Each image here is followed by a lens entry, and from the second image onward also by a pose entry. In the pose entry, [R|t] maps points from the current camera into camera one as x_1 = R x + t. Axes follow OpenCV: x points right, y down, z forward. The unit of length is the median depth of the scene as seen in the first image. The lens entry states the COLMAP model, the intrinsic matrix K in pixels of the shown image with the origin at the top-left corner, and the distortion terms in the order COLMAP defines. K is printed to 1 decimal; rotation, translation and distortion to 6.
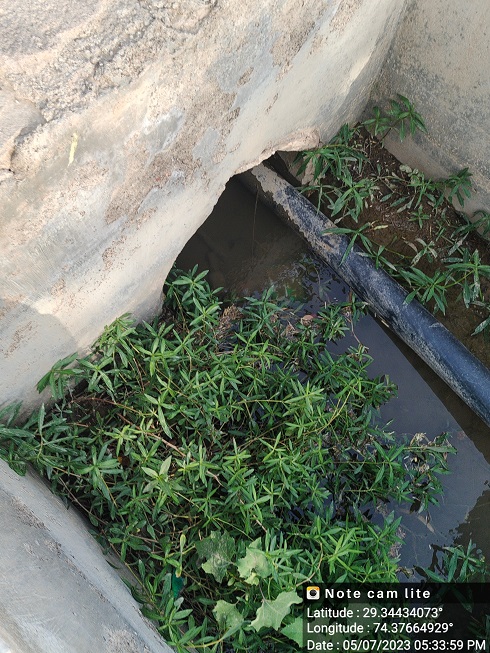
lens RADIAL K [[623.2, 0, 245.0], [0, 623.2, 326.5], [0, 0, 1]] dist [0.087792, -0.188945]
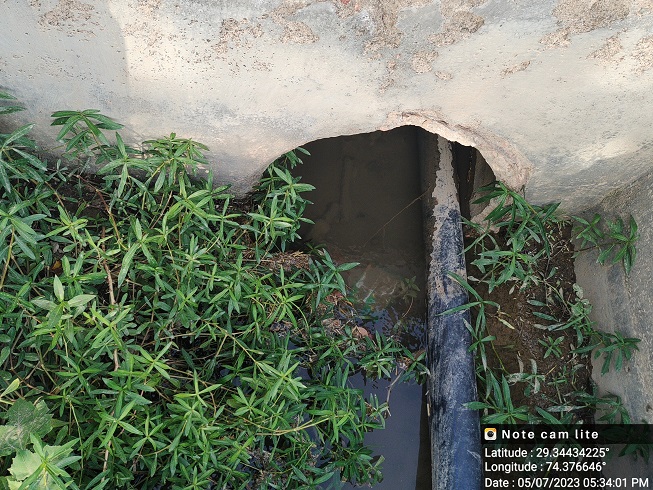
lens RADIAL K [[623.2, 0, 326.5], [0, 623.2, 245.0], [0, 0, 1]] dist [0.087792, -0.188945]
pose [[0.700608, 0.698062, -0.147844, 0.111410], [-0.713508, 0.683195, -0.155409, 0.068481], [-0.007479, 0.214369, 0.976724, 0.206199]]
